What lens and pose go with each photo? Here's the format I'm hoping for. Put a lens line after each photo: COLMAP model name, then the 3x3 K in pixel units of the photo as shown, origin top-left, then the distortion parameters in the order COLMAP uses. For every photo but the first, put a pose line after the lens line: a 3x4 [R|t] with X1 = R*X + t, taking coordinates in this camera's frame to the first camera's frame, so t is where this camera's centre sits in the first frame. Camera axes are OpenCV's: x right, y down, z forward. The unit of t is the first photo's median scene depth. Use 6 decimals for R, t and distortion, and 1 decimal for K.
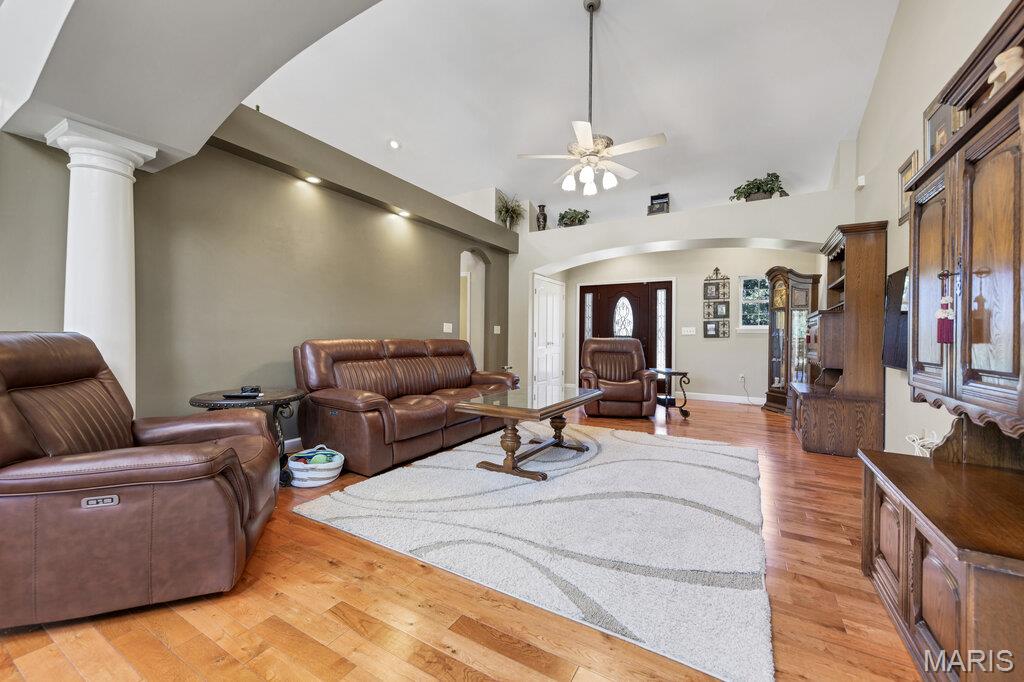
lens RADIAL K [[402.8, 0, 511.8], [0, 402.8, 338.5], [0, 0, 1]] dist [0.007742, -0.000443]
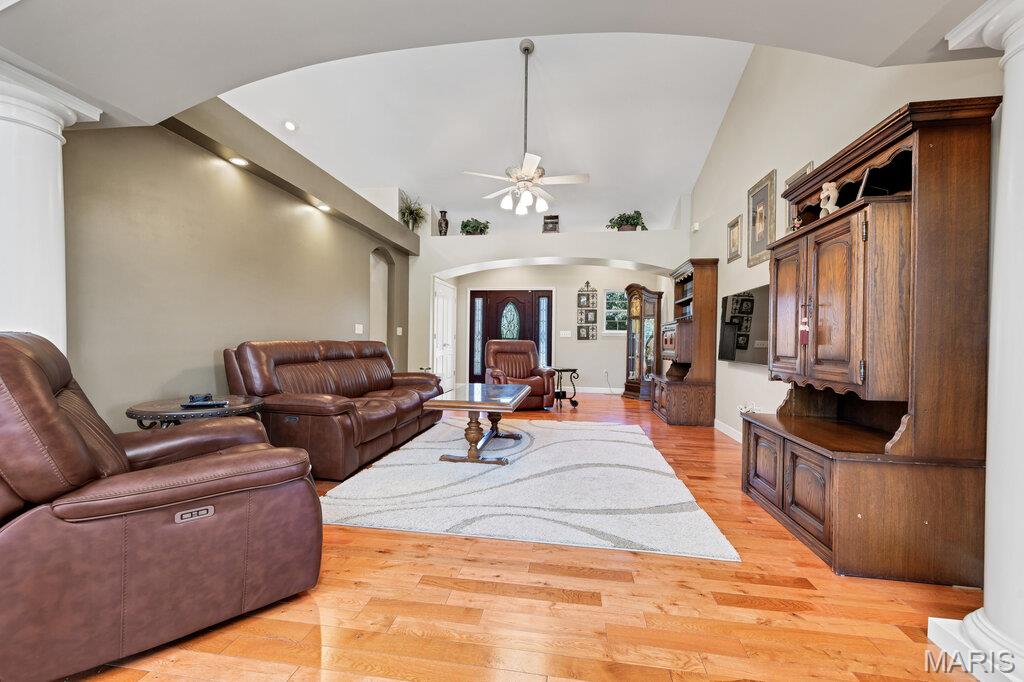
lens RADIAL K [[402.8, 0, 513.4], [0, 402.8, 344.7], [0, 0, 1]] dist [0.007742, -0.000443]
pose [[0.928441, -0.001699, 0.371476, -0.290738], [-0.002828, 0.999928, 0.011642, -0.001705], [-0.371469, -0.011859, 0.928369, -0.060612]]
